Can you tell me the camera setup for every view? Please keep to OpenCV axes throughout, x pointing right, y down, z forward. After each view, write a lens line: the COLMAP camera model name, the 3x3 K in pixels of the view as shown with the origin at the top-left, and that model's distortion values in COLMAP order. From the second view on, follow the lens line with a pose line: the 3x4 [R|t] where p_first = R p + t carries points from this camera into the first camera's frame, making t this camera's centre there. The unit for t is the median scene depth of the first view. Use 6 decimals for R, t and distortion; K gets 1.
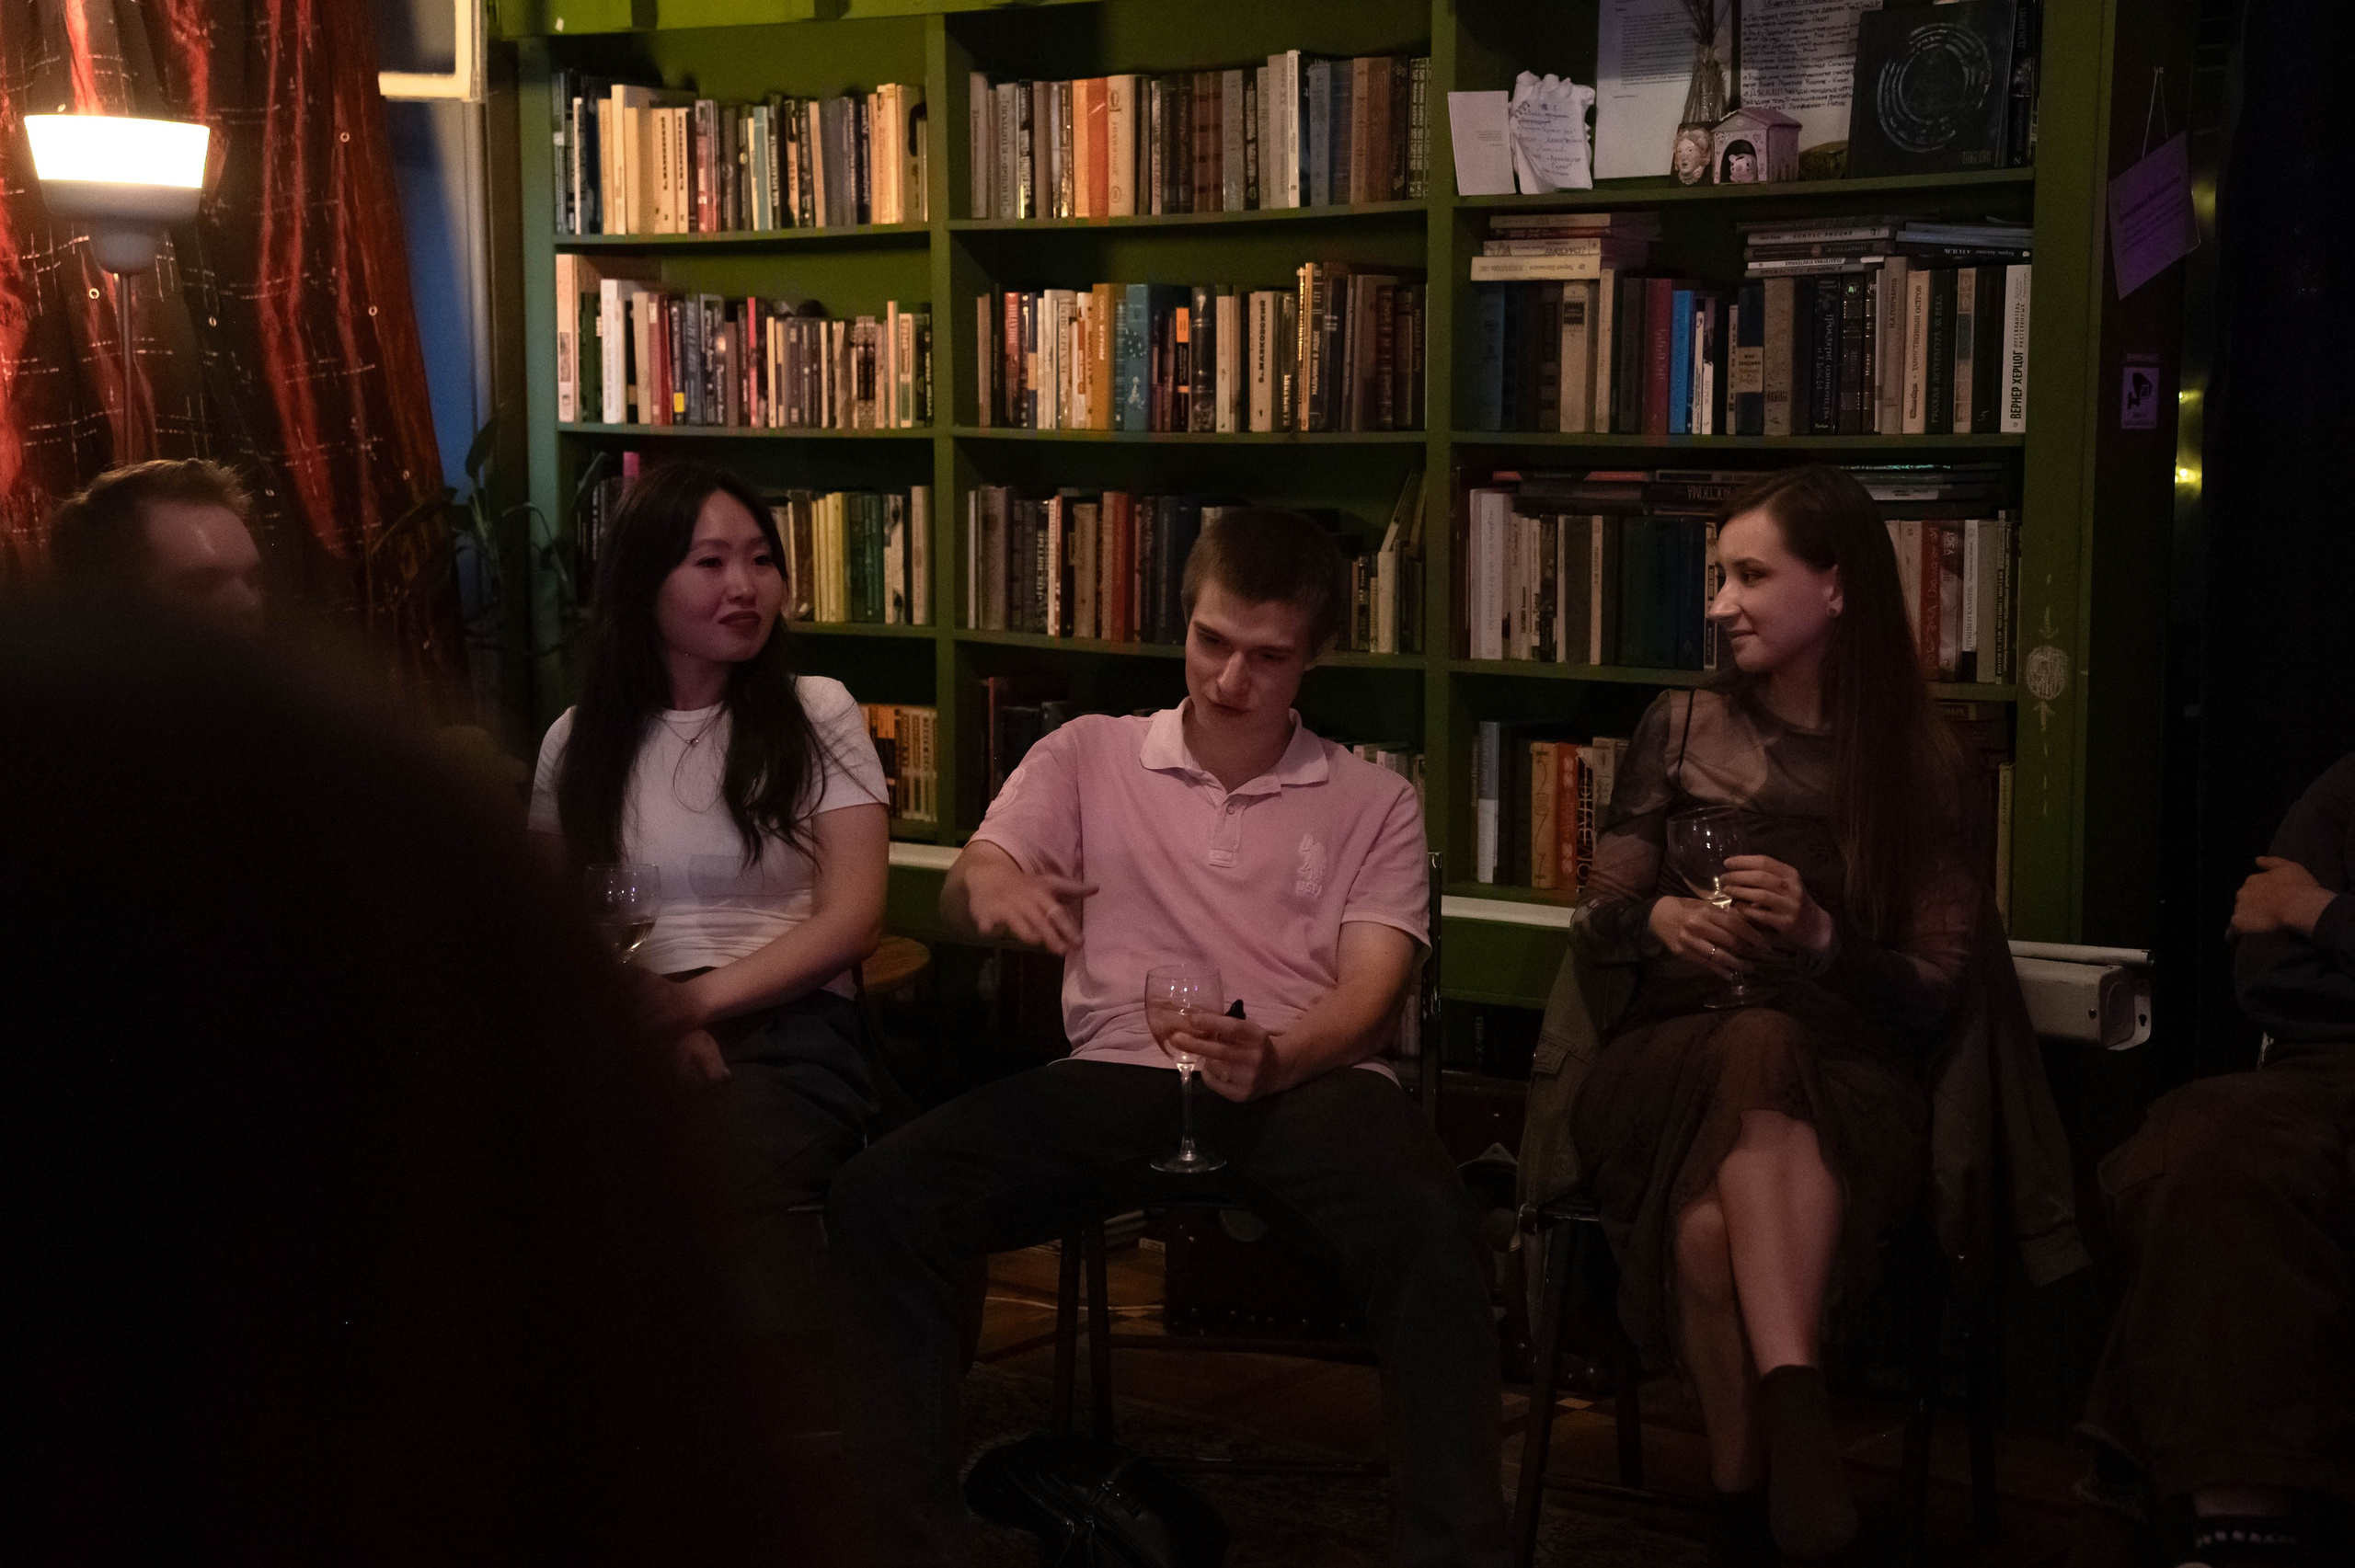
lens RADIAL K [[3828.6, 0, 1148.5], [0, 3828.6, 787.3], [0, 0, 1]] dist [0.296303, 0.000000]
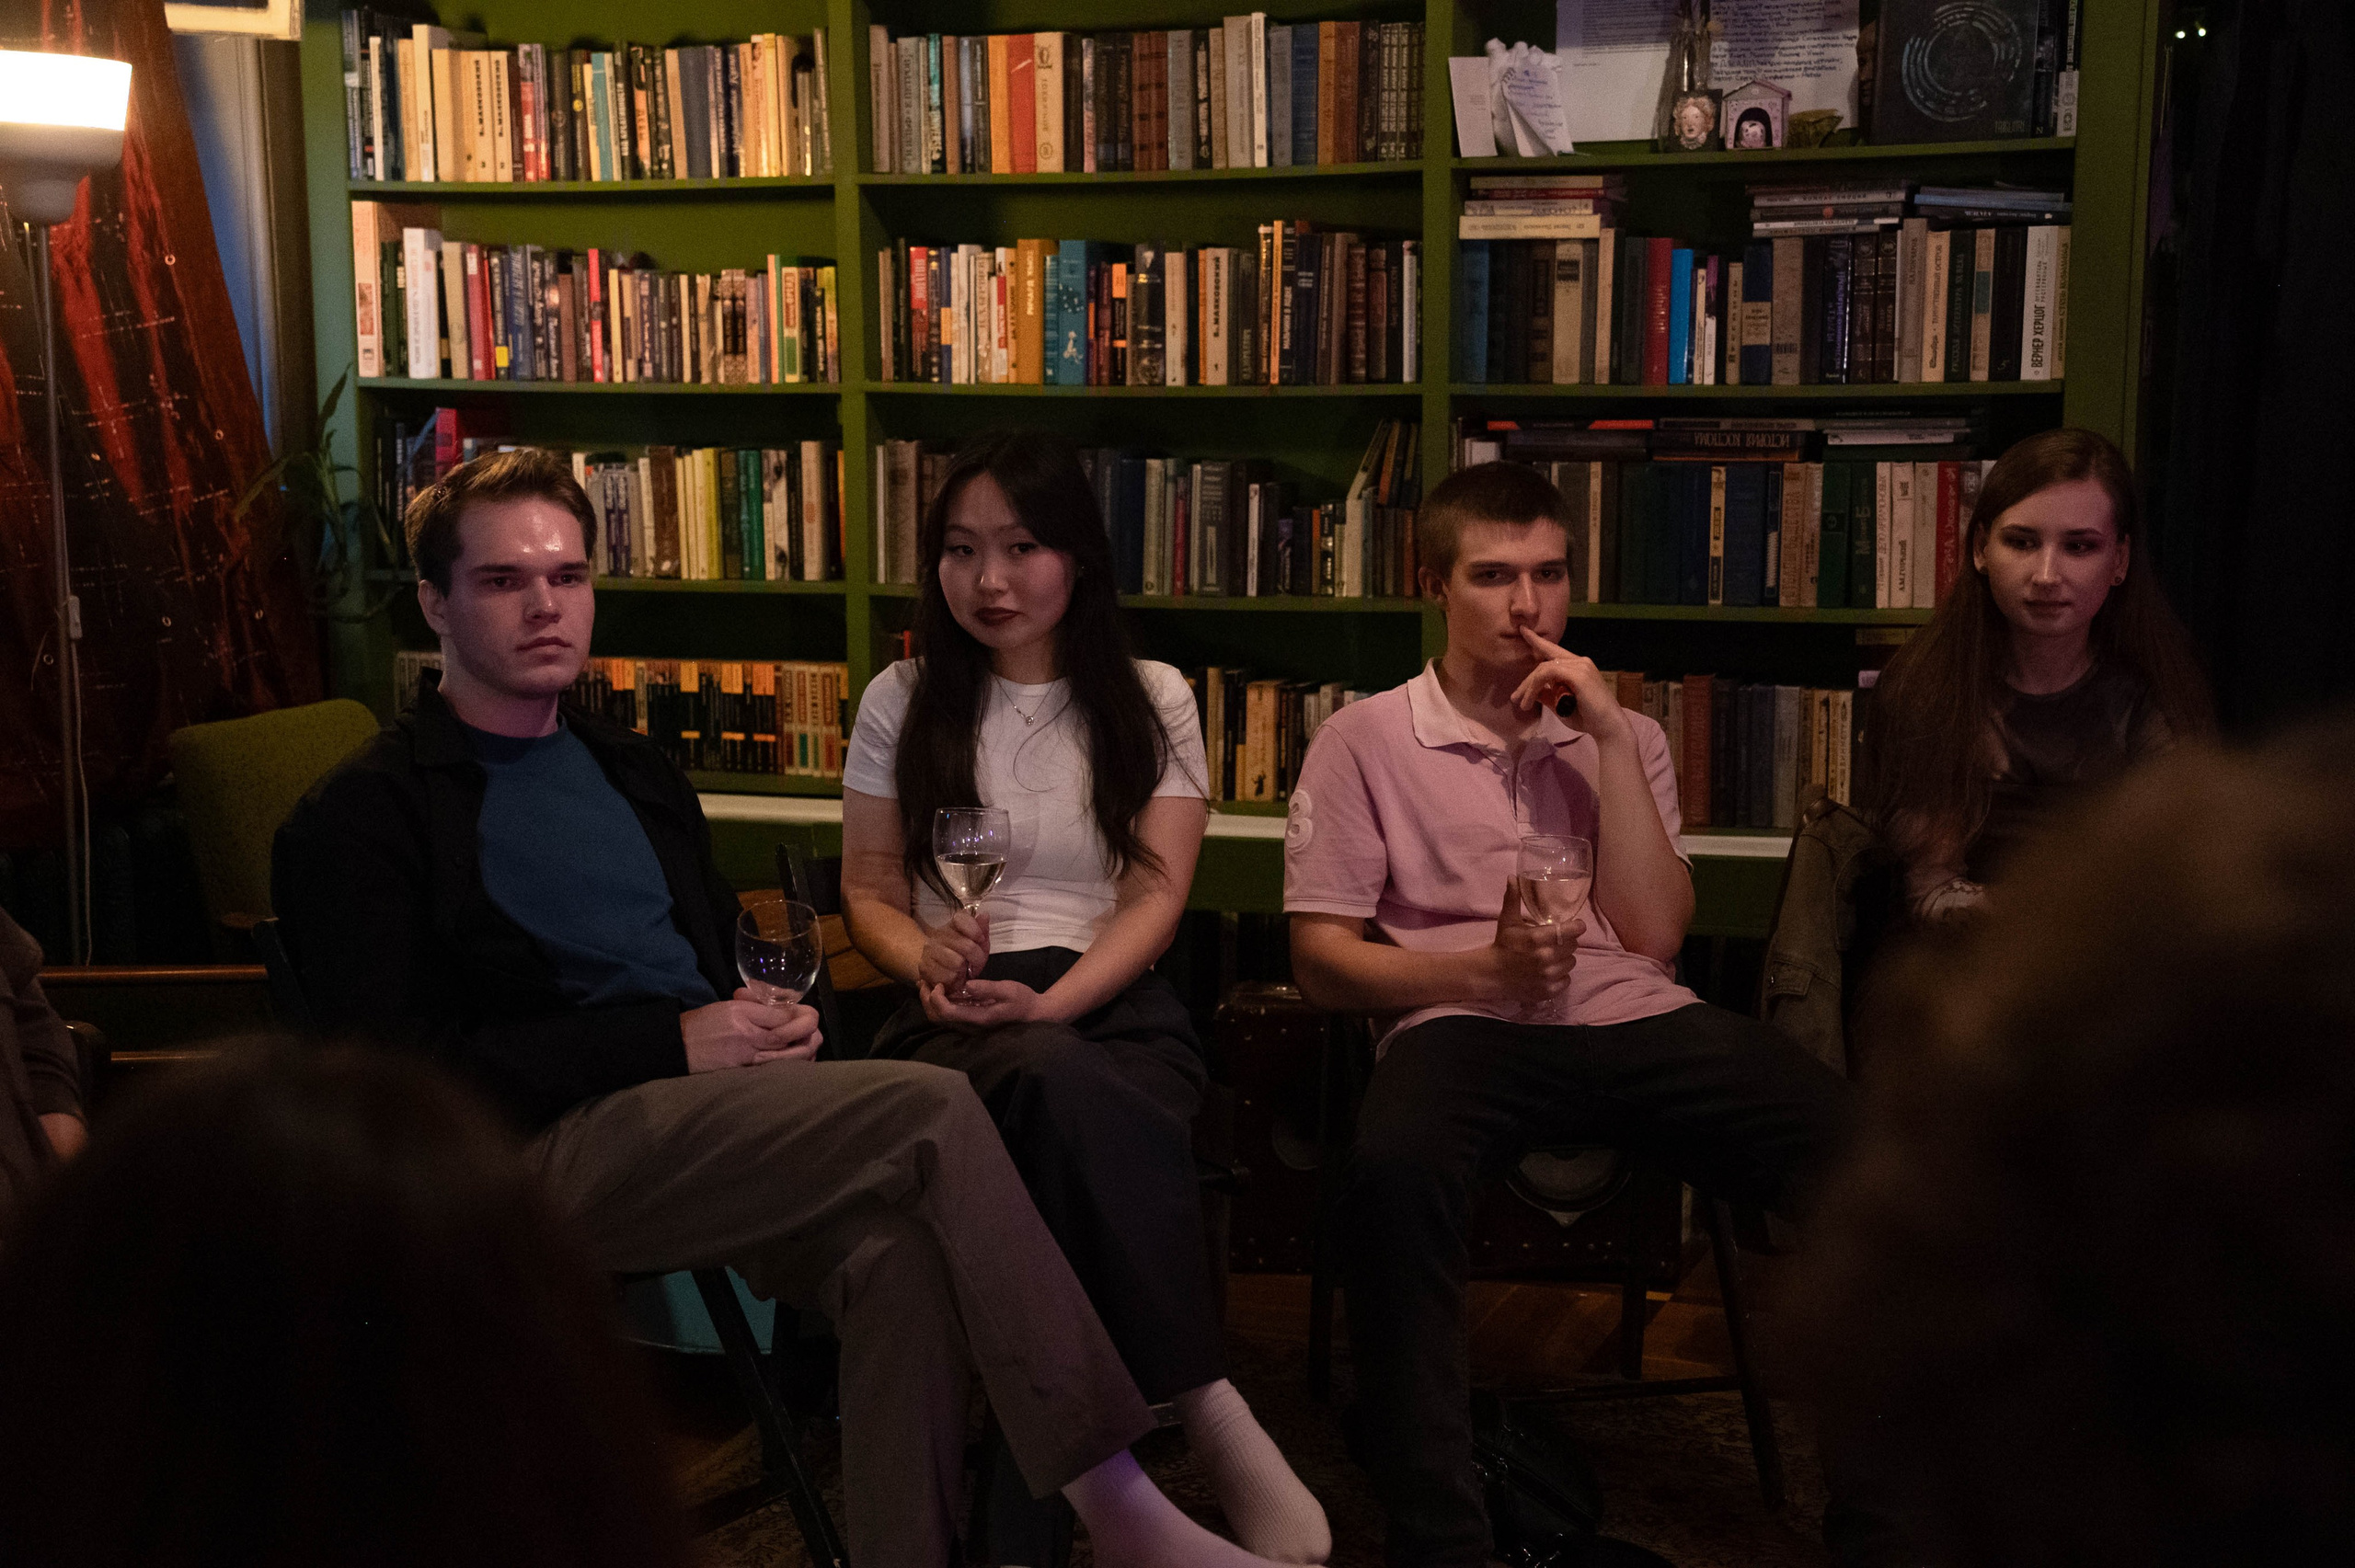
lens RADIAL K [[3544.2, 0, 1179.1], [0, 3544.2, 782.4], [0, 0, 1]] dist [0.258521, 0.000000]
pose [[0.947157, -0.047322, 0.317261, -0.288644], [0.038807, 0.998698, 0.033109, -0.018254], [-0.318415, -0.019047, 0.947760, 0.098132]]
